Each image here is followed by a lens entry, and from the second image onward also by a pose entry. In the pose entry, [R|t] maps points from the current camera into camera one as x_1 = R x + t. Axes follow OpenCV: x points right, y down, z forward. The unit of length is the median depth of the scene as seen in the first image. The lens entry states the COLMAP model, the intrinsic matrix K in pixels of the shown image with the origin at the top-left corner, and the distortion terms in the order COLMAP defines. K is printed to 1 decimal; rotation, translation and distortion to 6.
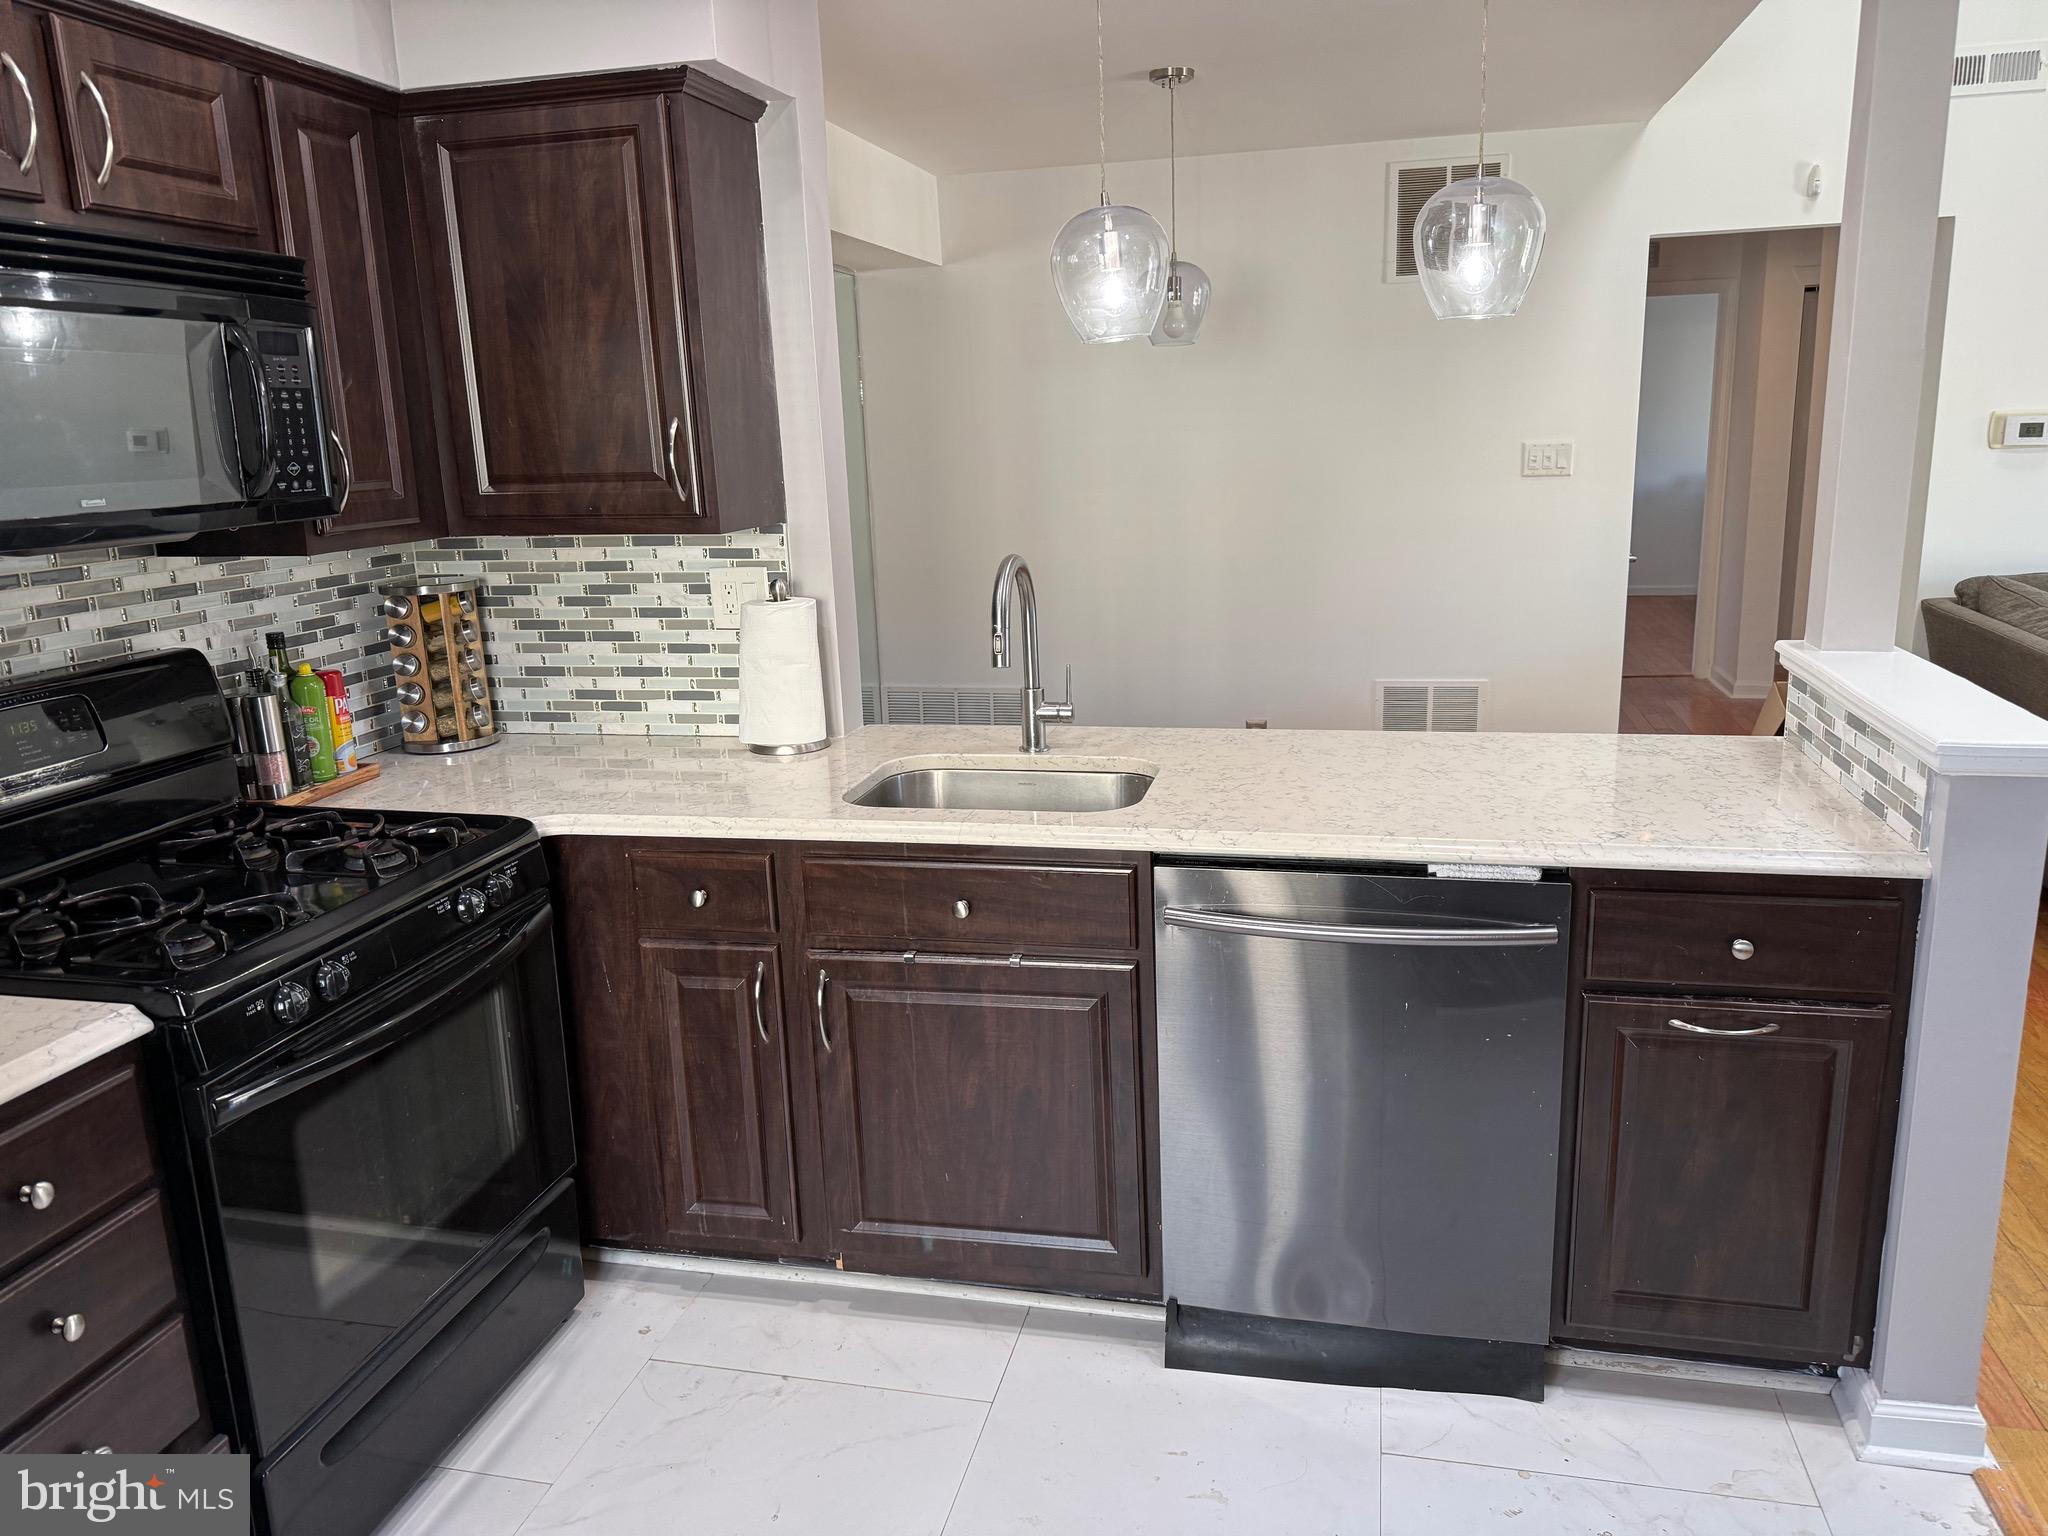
lens RADIAL K [[1444.7, 0, 1028.8], [0, 1444.7, 759.2], [0, 0, 1]] dist [0.022391, -0.011808]
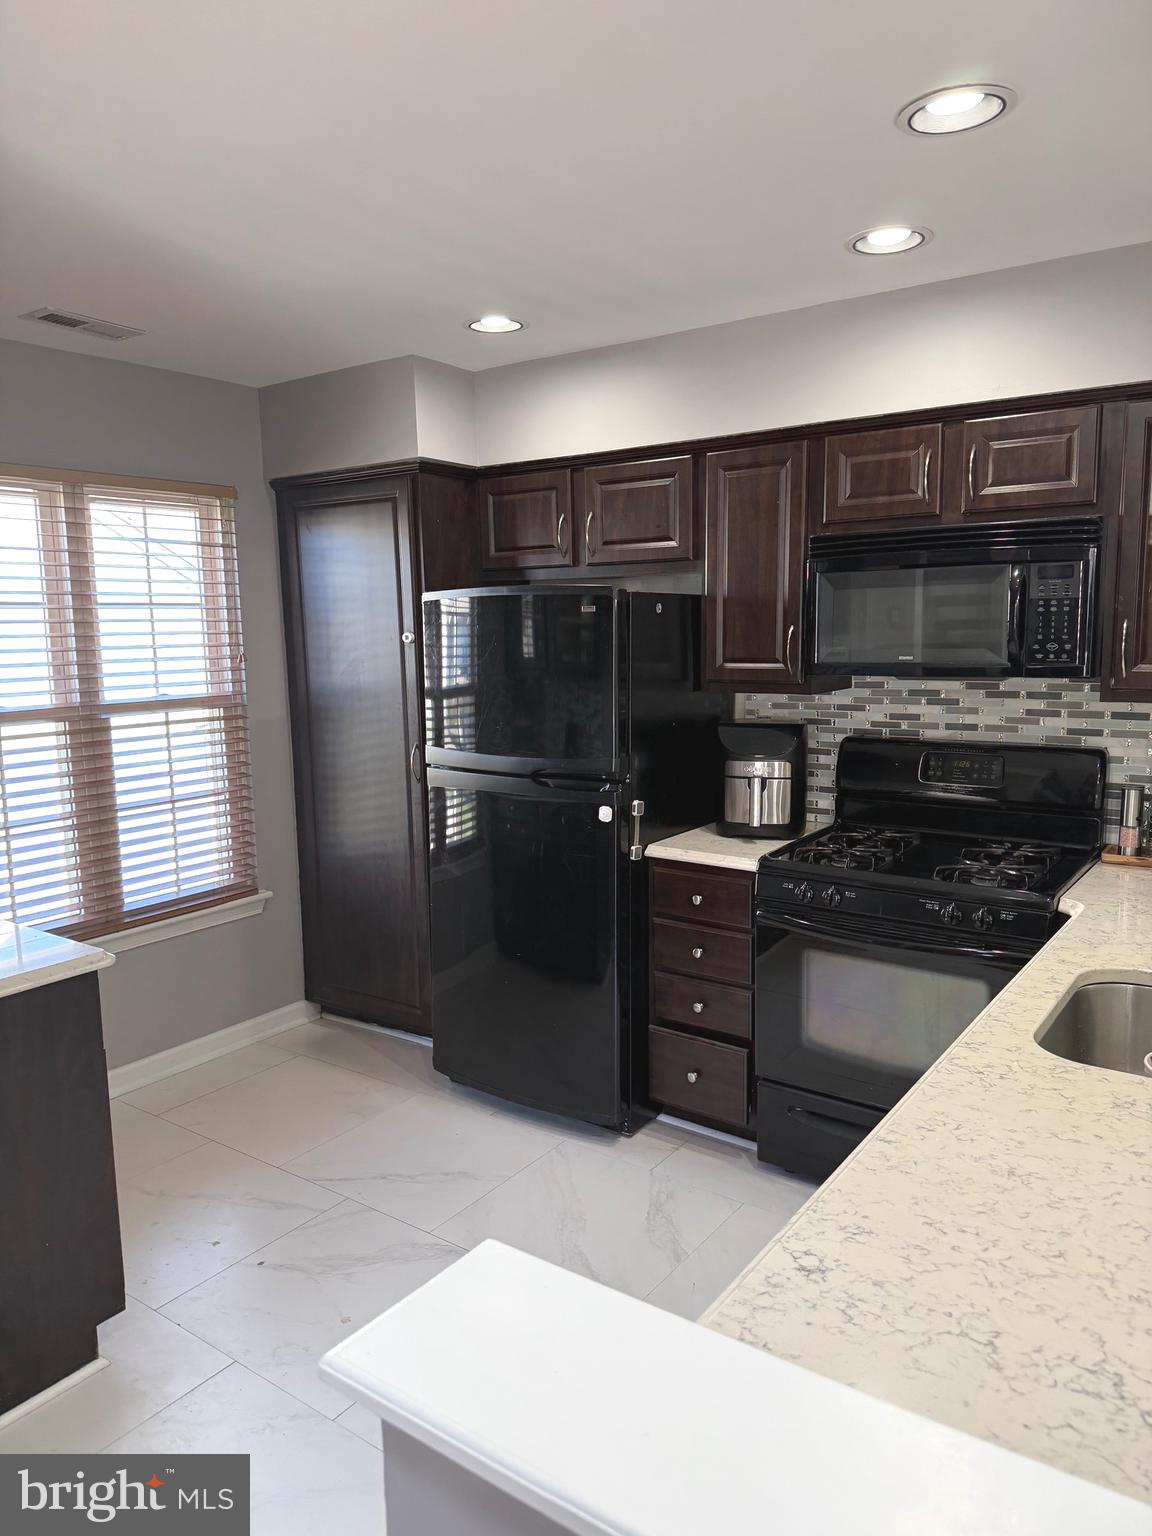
lens RADIAL K [[1083.5, 0, 573.9], [0, 1083.5, 760.2], [0, 0, 1]] dist [0.022391, -0.011808]
pose [[-0.345209, 0.166269, -0.923680, 0.826795], [-0.201796, 0.948013, 0.246067, -0.270826], [0.916575, 0.271340, -0.293711, 0.900684]]
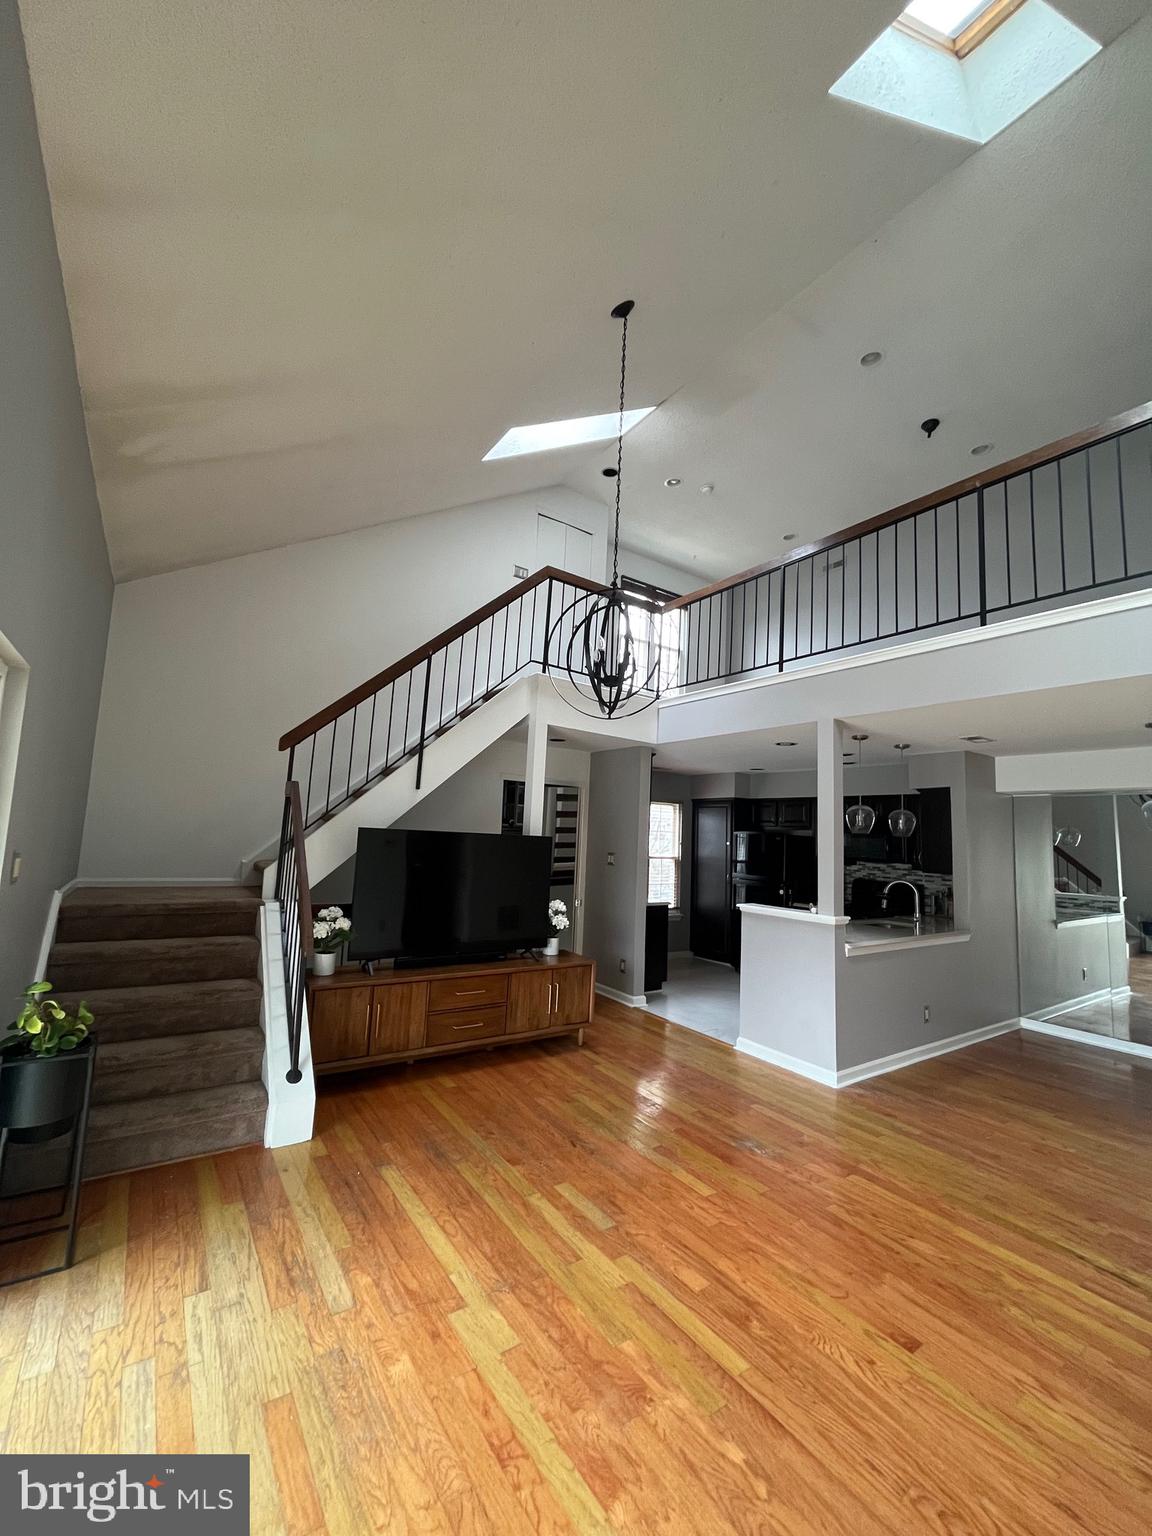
lens RADIAL K [[616.3, 0, 576.0], [0, 616.3, 760.3], [0, 0, 1]] dist [-0.001626, 0.000002]
pose [[-0.664991, -0.083410, -0.742179, 2.329079], [-0.201235, 0.977002, 0.070505, -0.488827], [0.719230, 0.196238, -0.666483, 1.629718]]
